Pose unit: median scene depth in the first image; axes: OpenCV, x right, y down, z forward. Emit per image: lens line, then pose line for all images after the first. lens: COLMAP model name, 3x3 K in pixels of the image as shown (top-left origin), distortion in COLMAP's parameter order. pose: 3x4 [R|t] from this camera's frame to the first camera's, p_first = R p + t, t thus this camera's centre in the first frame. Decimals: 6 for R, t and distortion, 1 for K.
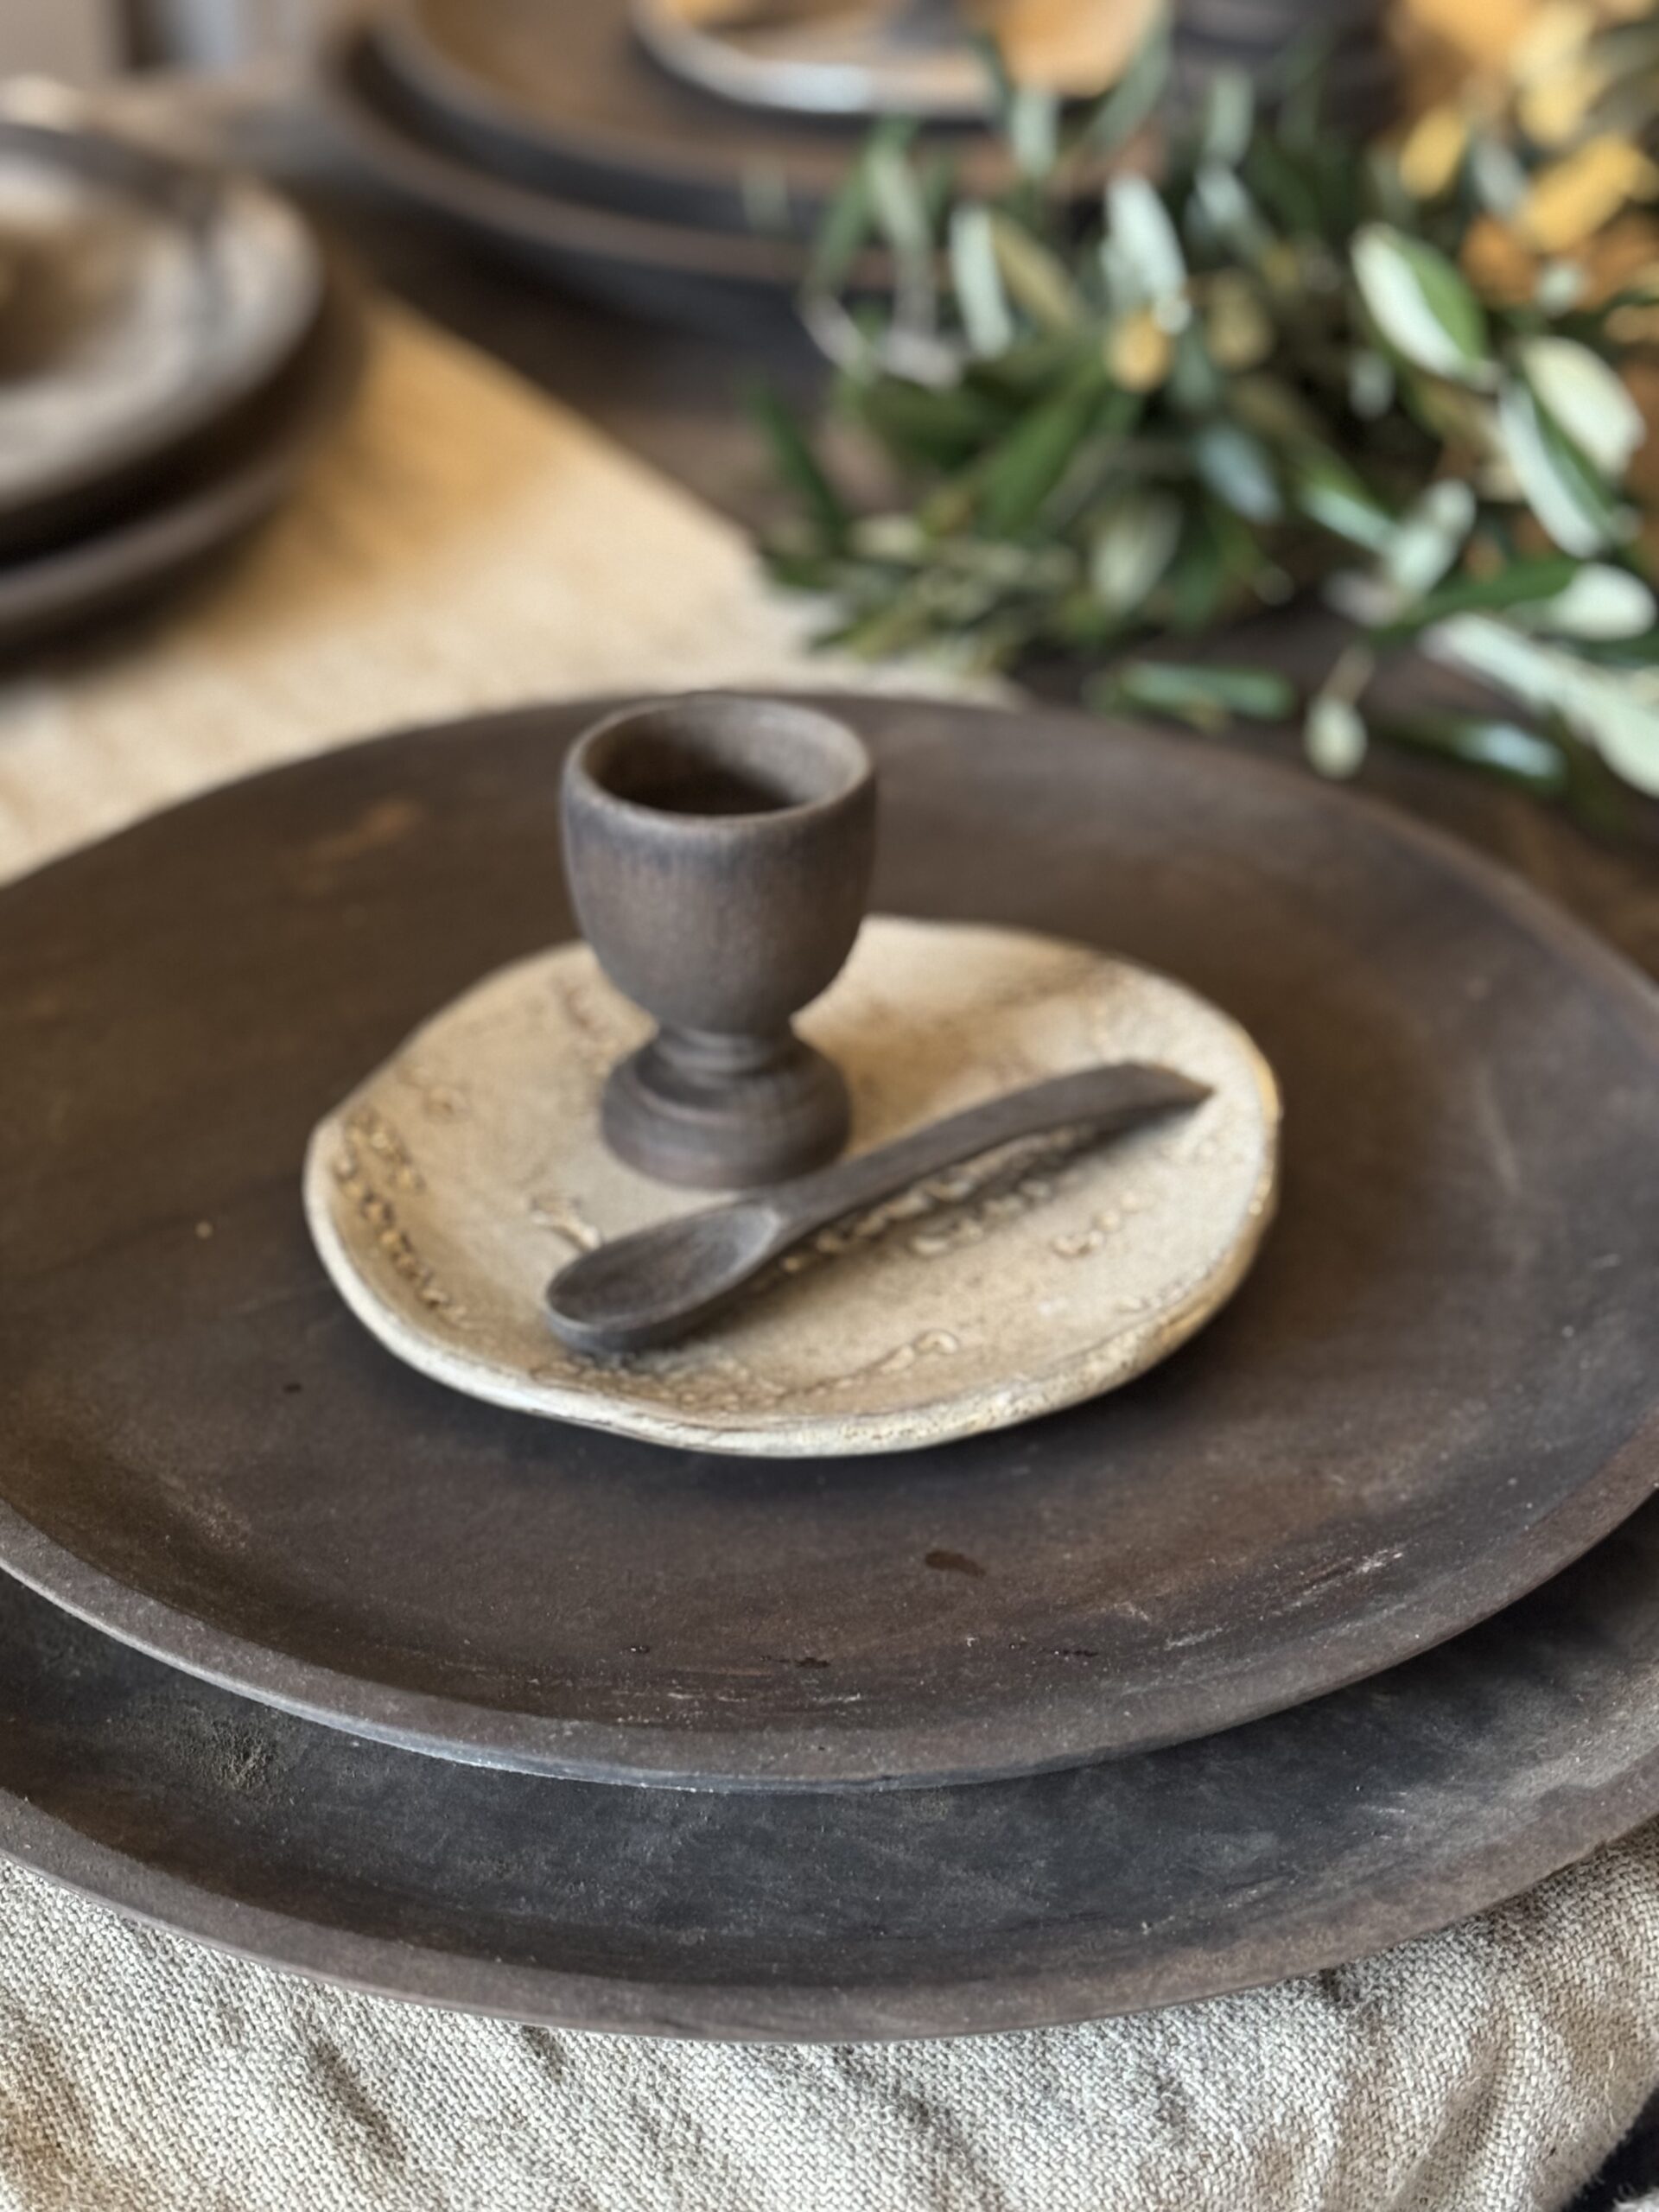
lens RADIAL K [[3605.2, 0, 834.3], [0, 3605.2, 1106.5], [0, 0, 1]] dist [0.165627, 0.000000]
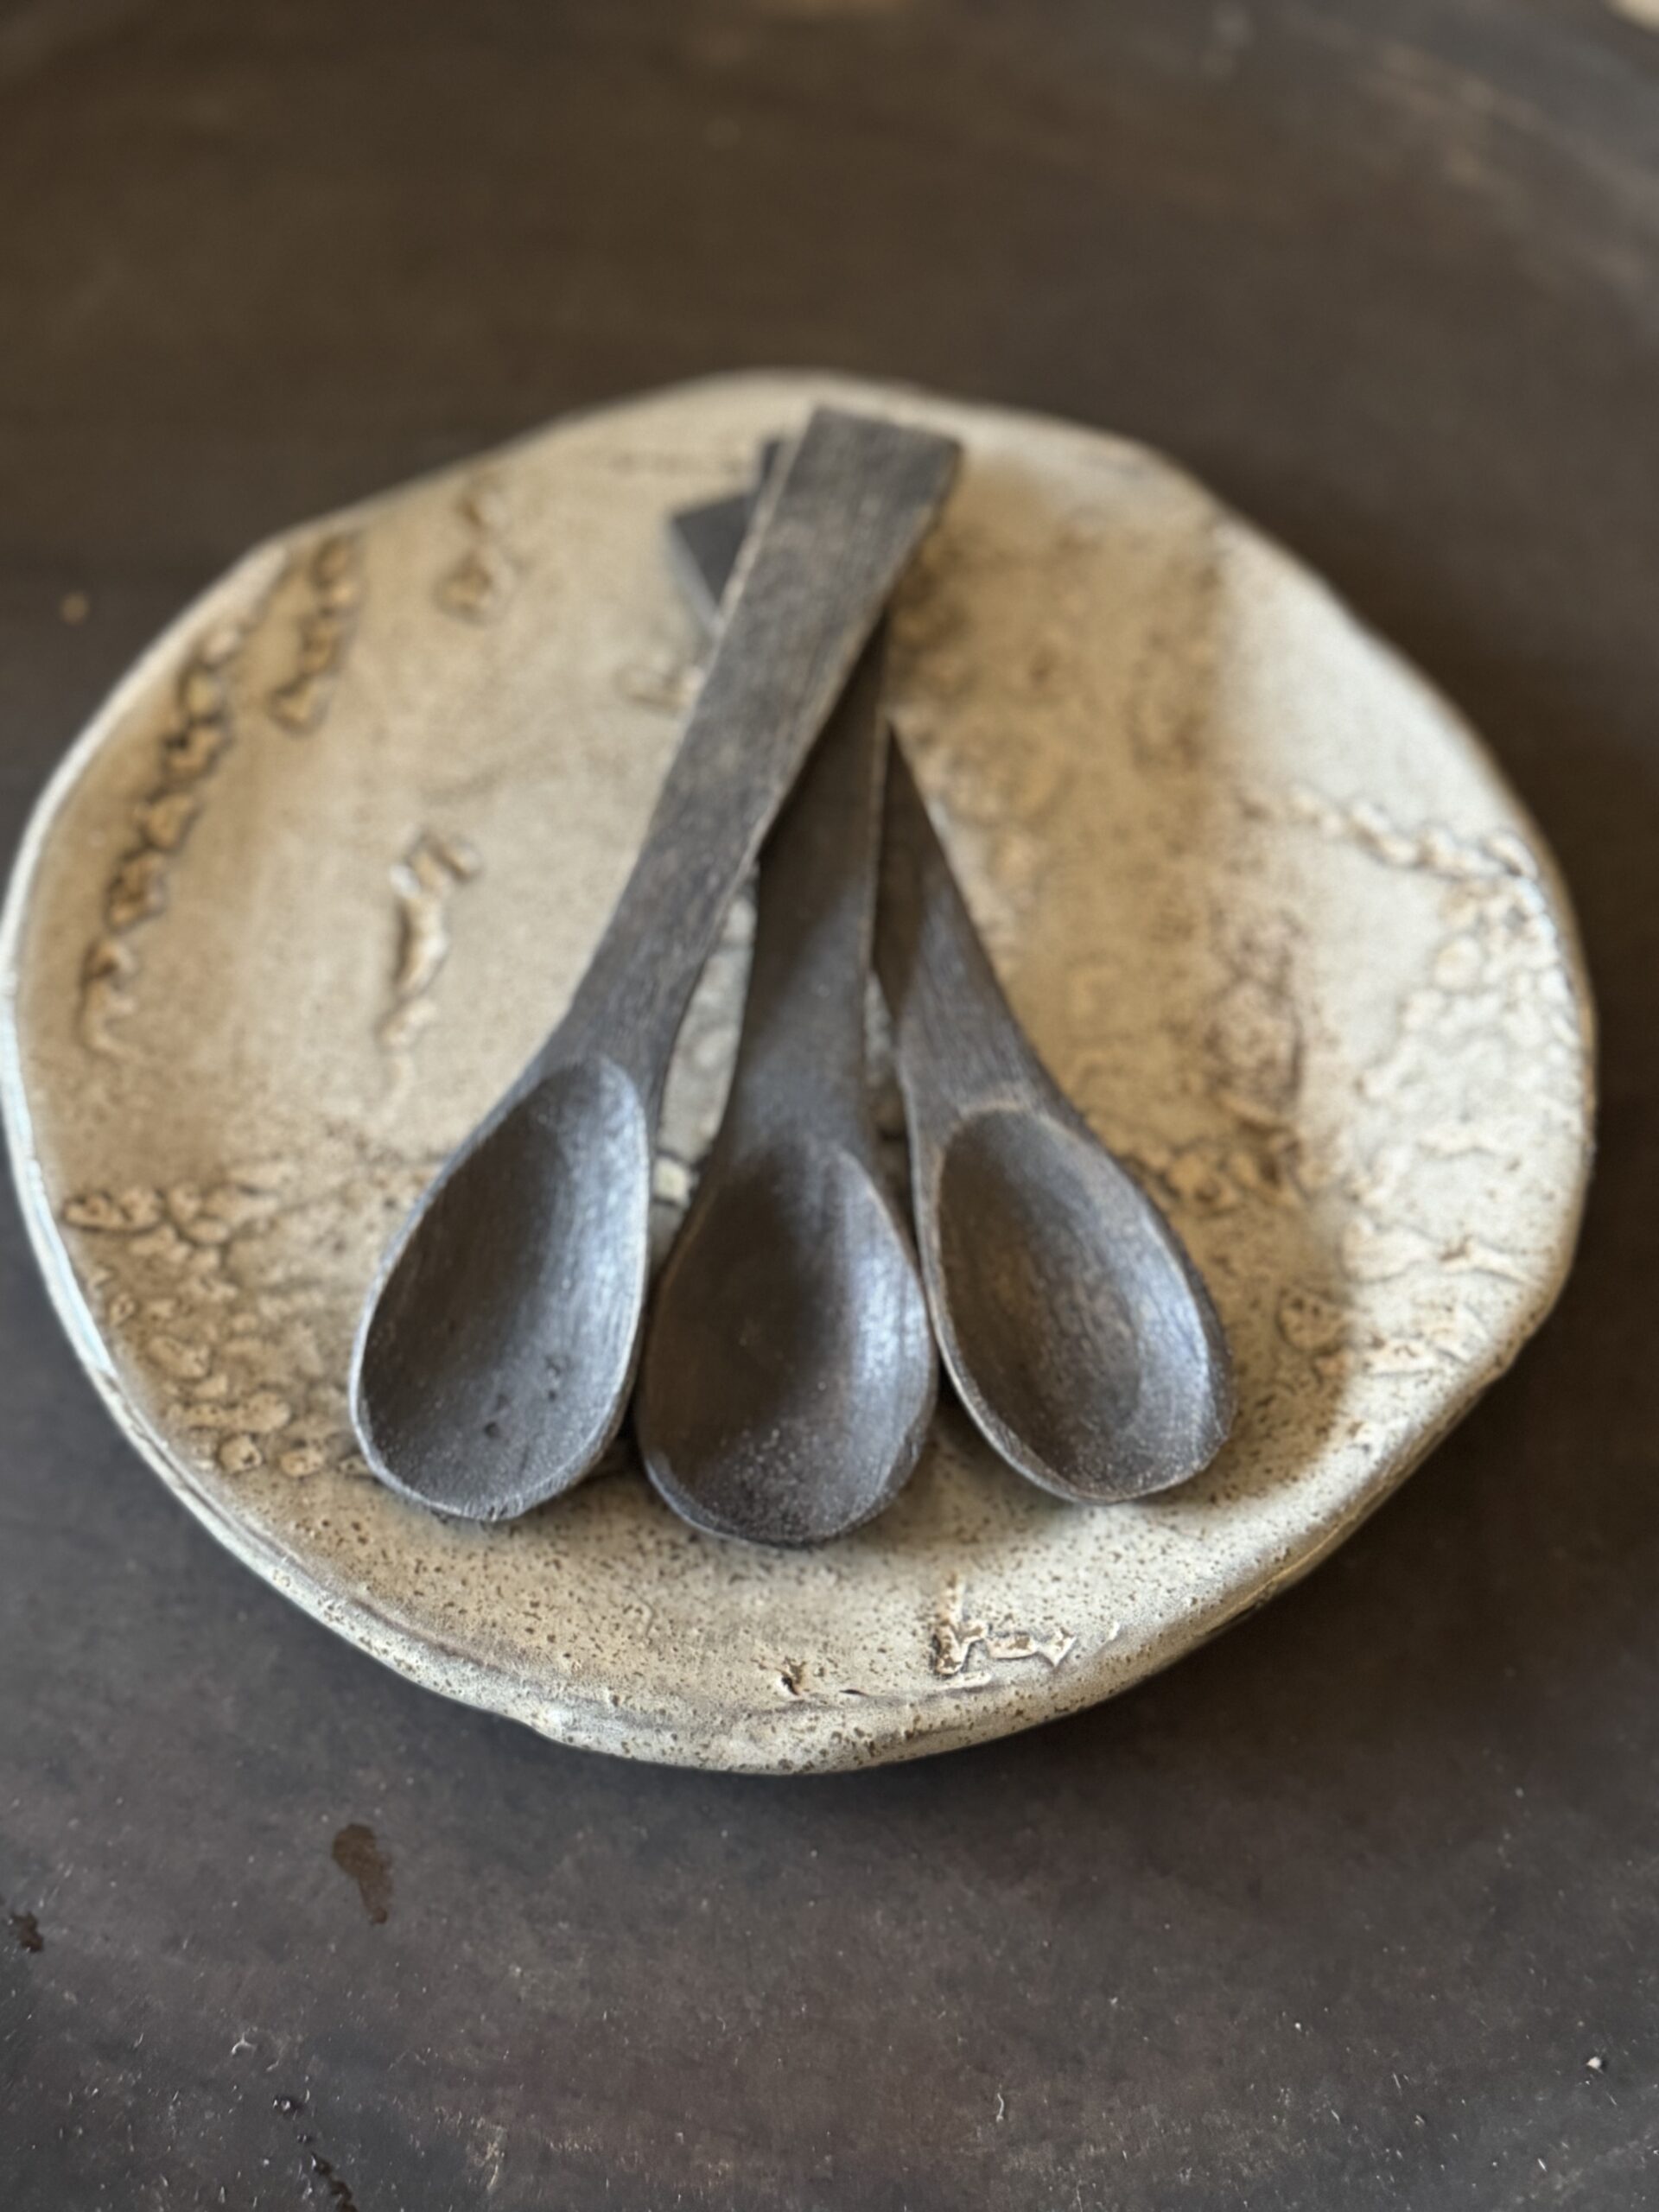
lens RADIAL K [[2346.9, 0, 830.8], [0, 2346.9, 1104.9], [0, 0, 1]] dist [0.129490, 0.000000]
pose [[0.785024, 0.570514, -0.241353, 0.111023], [-0.341509, 0.723641, 0.599762, -0.229276], [0.516826, -0.388403, 0.762911, 0.700817]]
